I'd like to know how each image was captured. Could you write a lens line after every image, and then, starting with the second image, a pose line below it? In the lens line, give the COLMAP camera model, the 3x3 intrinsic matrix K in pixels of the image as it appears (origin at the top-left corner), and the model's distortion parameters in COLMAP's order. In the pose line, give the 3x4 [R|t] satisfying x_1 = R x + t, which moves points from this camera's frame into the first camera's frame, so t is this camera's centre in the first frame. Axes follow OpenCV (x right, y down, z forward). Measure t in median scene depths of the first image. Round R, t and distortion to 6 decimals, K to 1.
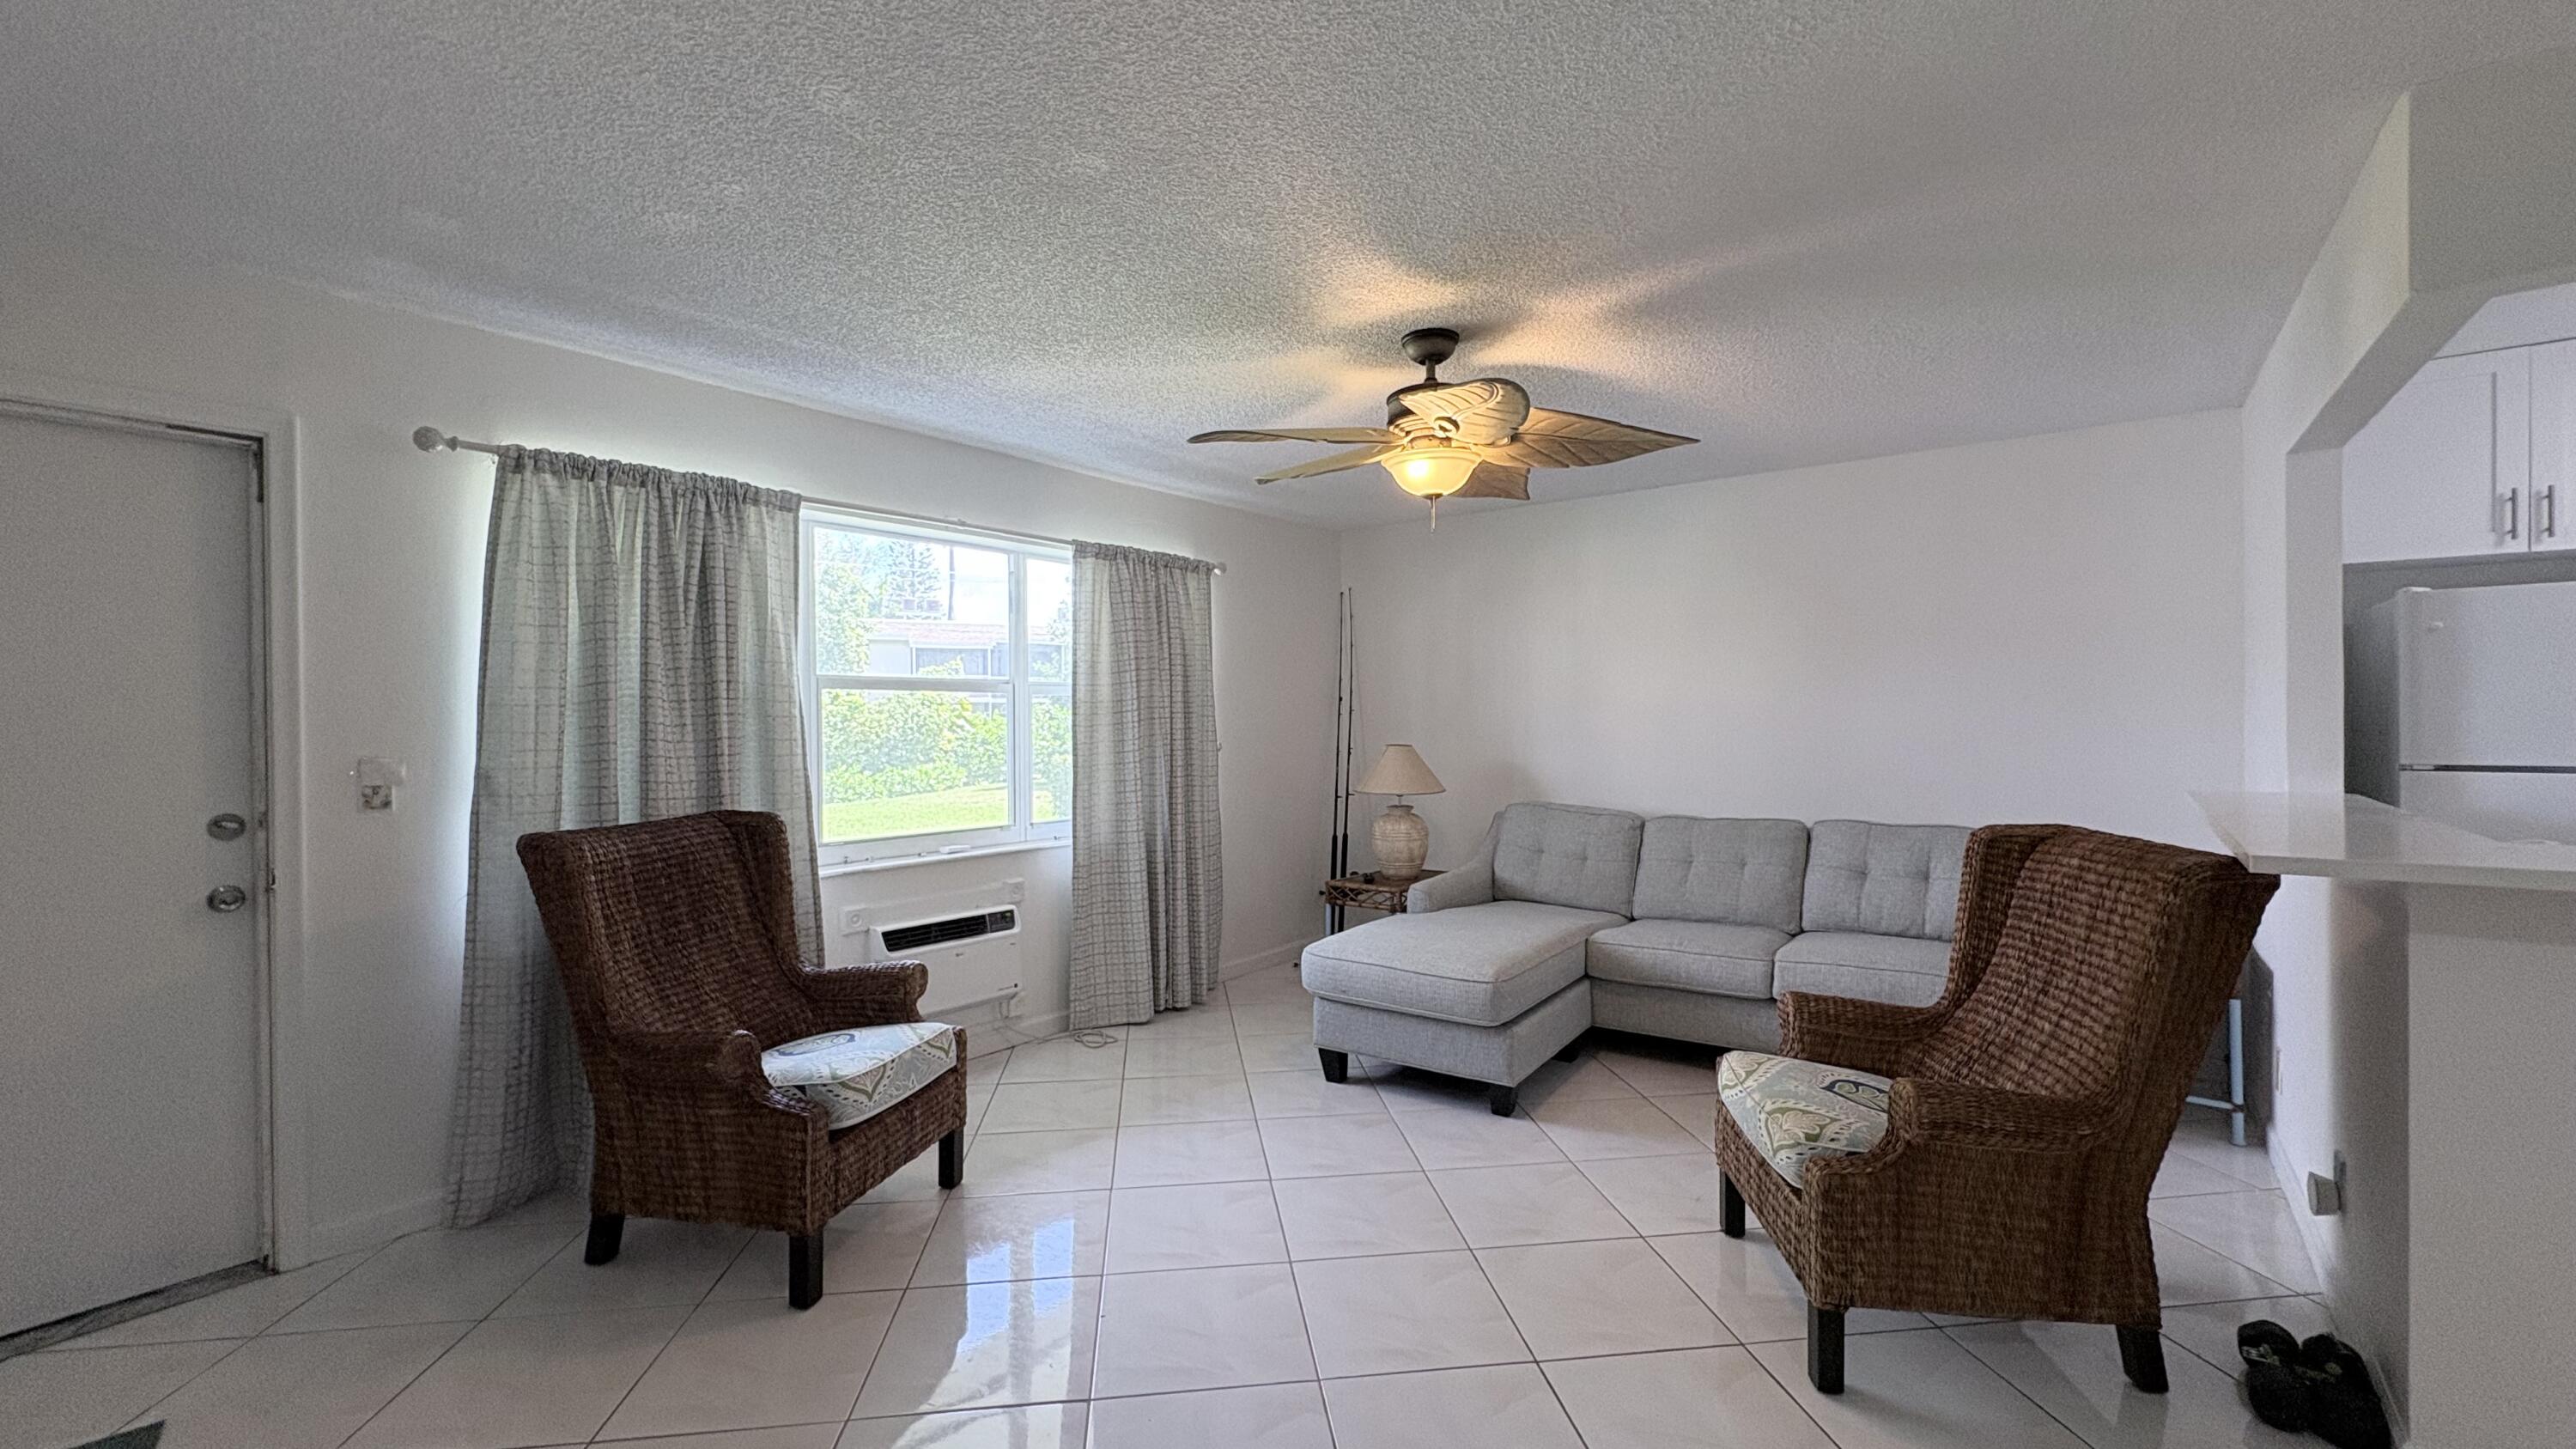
lens RADIAL K [[1026.5, 0, 1288.0], [0, 1026.5, 724.5], [0, 0, 1]] dist [0.002770, -0.000390]
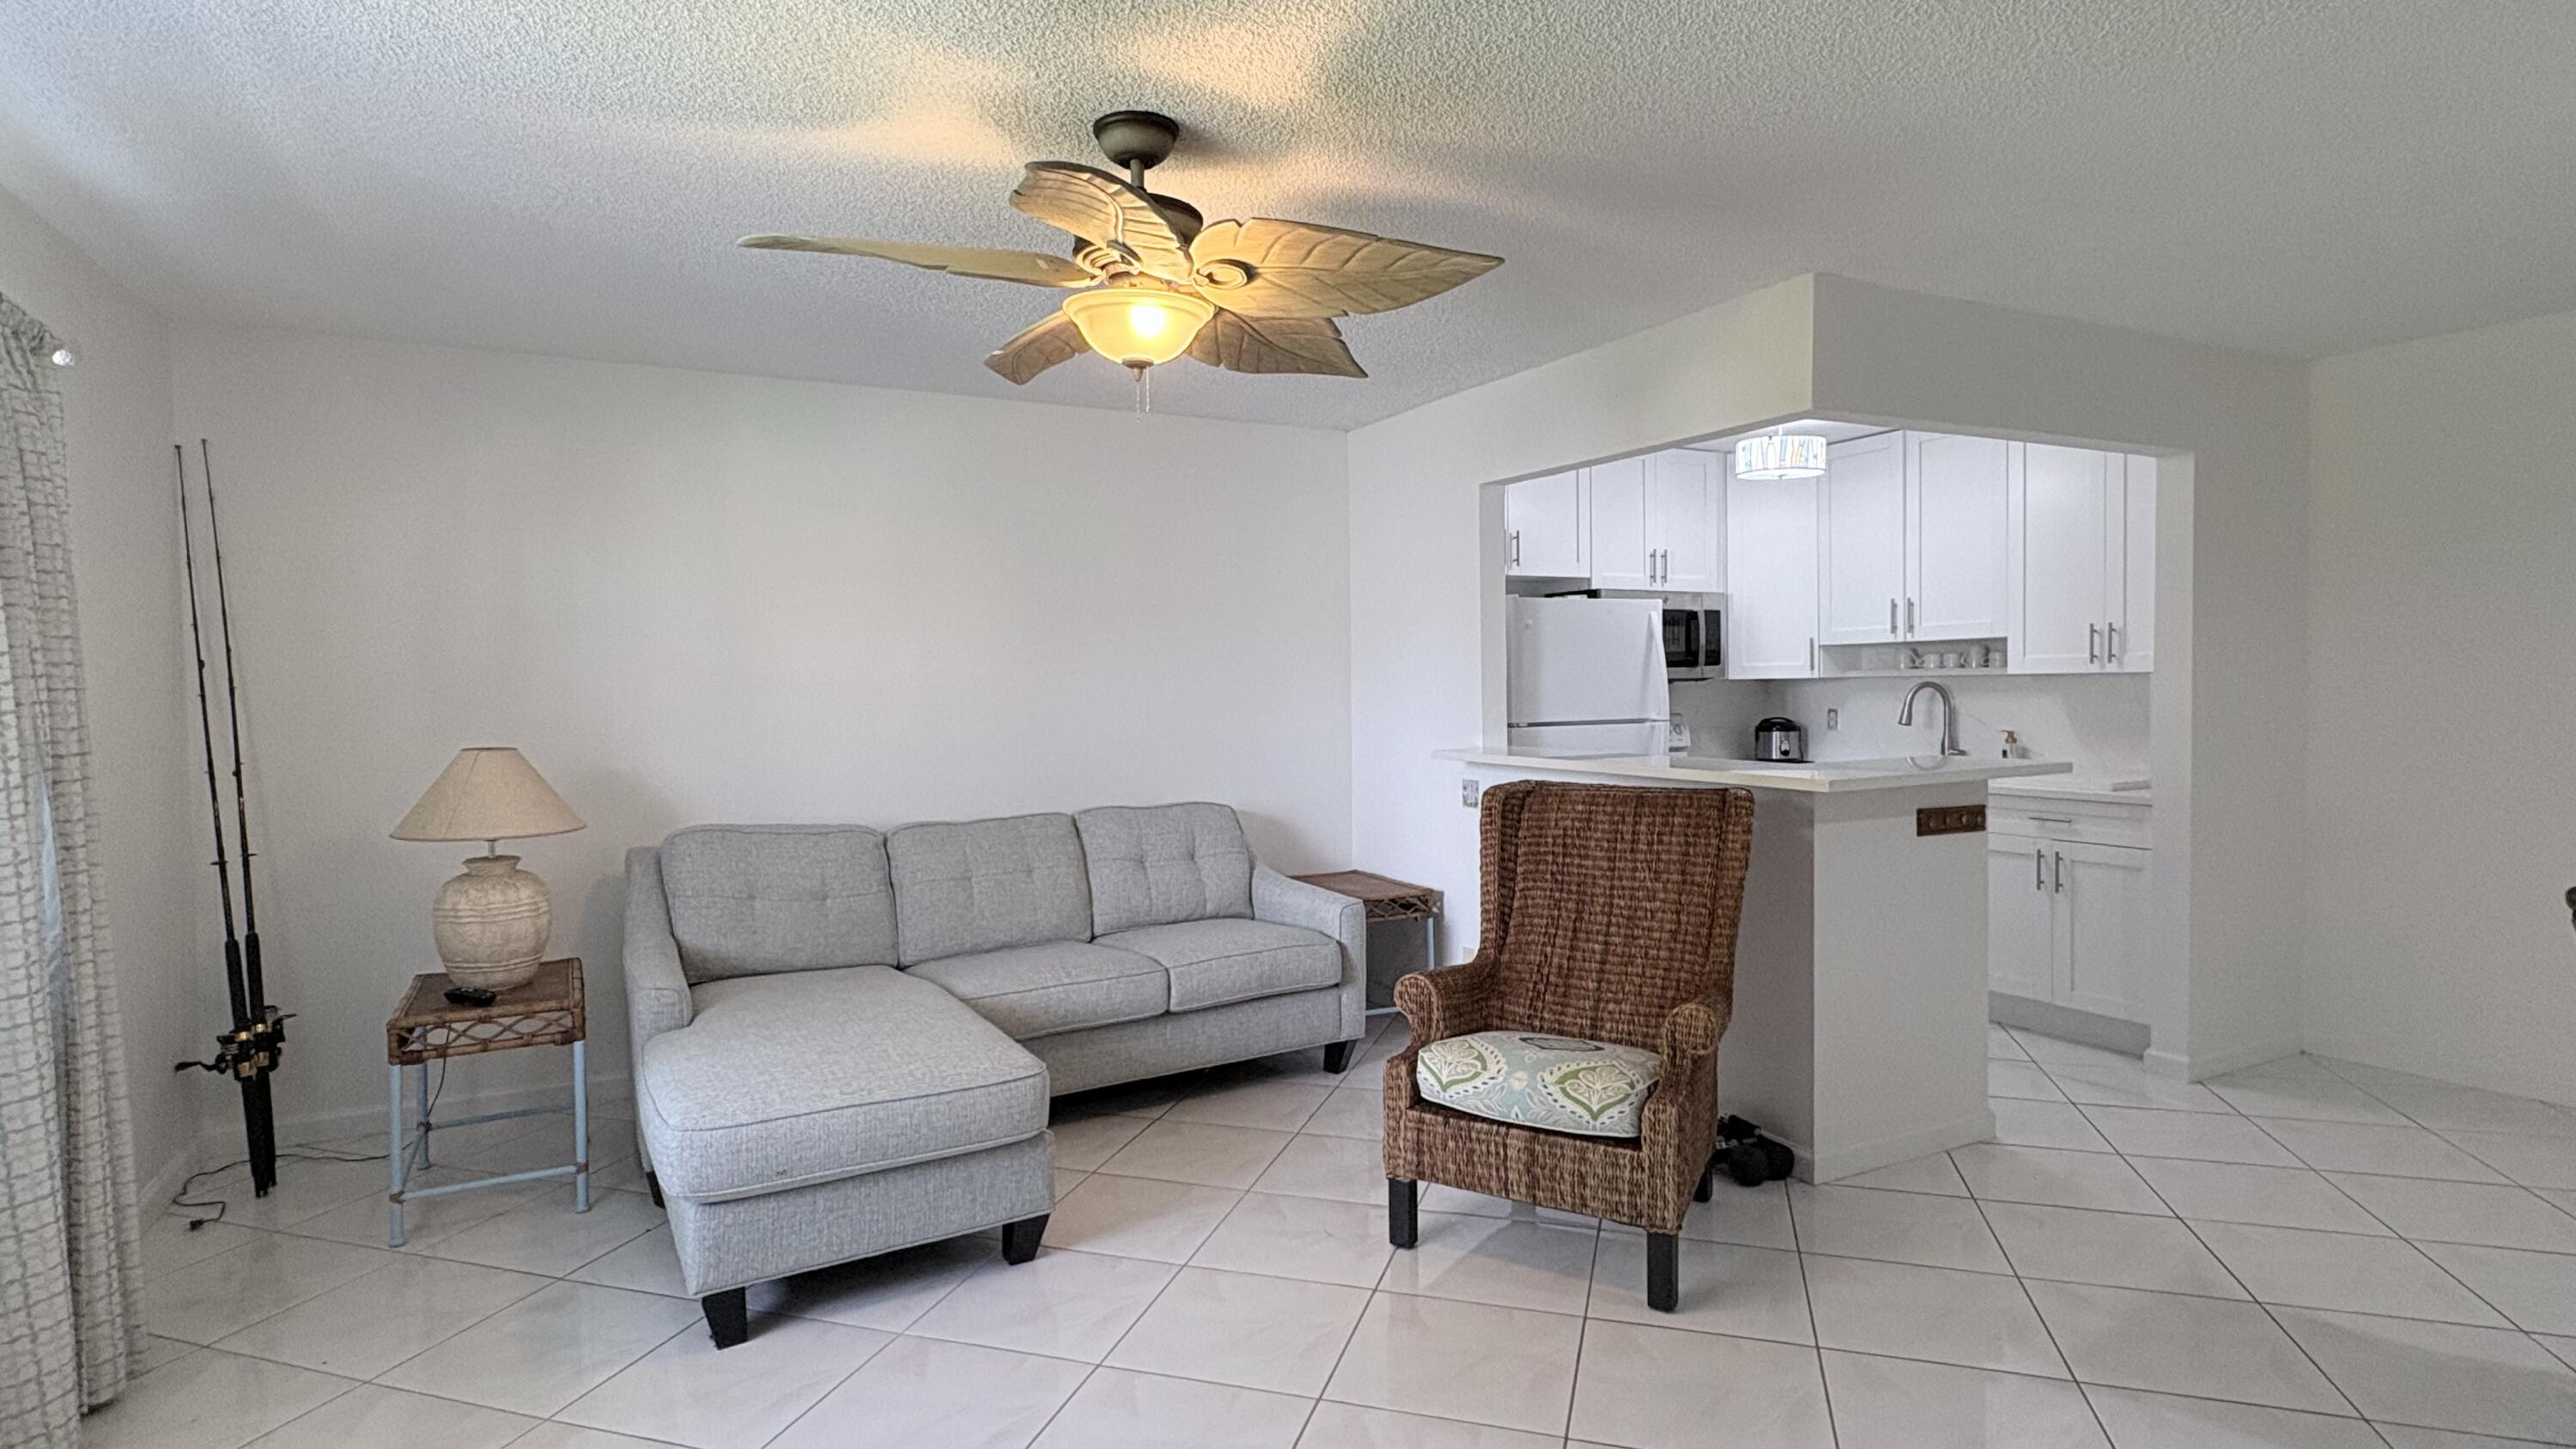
lens RADIAL K [[1273.8, 0, 1288.0], [0, 1273.8, 724.5], [0, 0, 1]] dist [-0.000329, -0.000125]
pose [[0.413421, -0.025378, 0.910186, -0.553203], [0.016370, 0.999657, 0.020437, 0.000921], [-0.910393, 0.006451, 0.413695, 0.532786]]
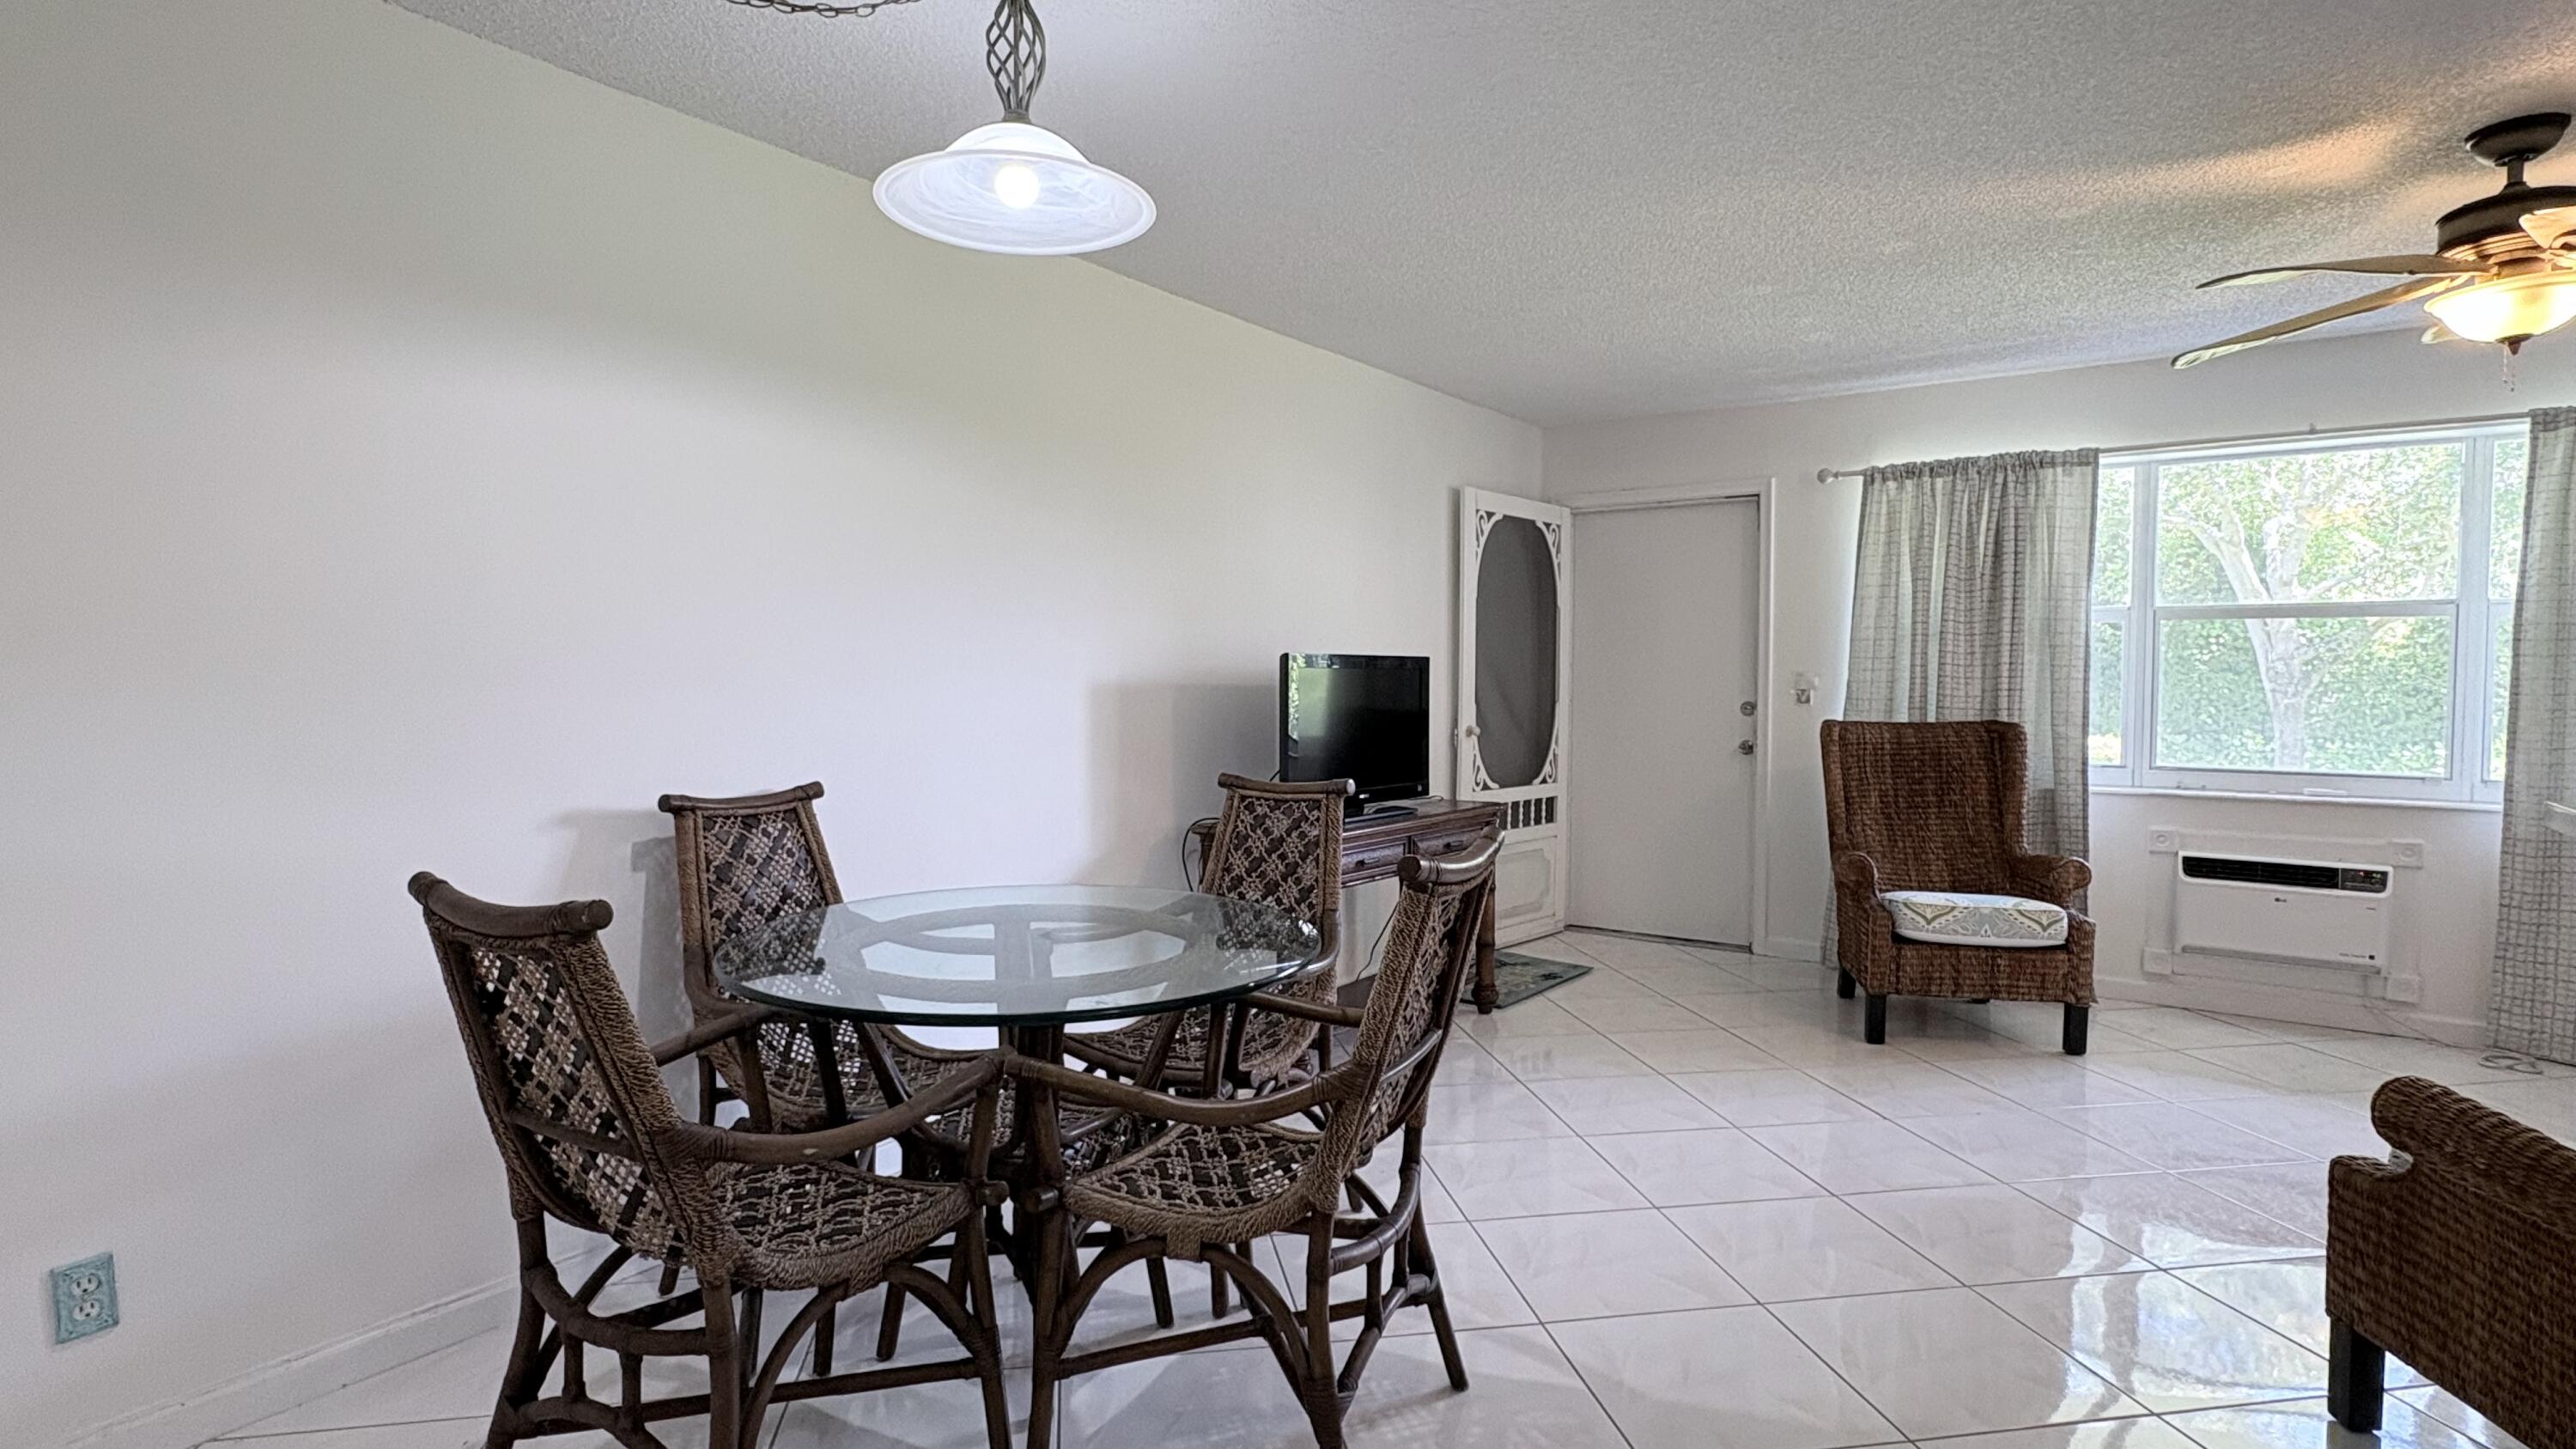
lens RADIAL K [[1273.8, 0, 1288.0], [0, 1273.8, 724.5], [0, 0, 1]] dist [-0.000329, -0.000125]
pose [[0.047310, 0.047592, -0.997746, 0.982880], [-0.008890, 0.998845, 0.047223, 0.022567], [0.998841, 0.006636, 0.047679, 0.054452]]
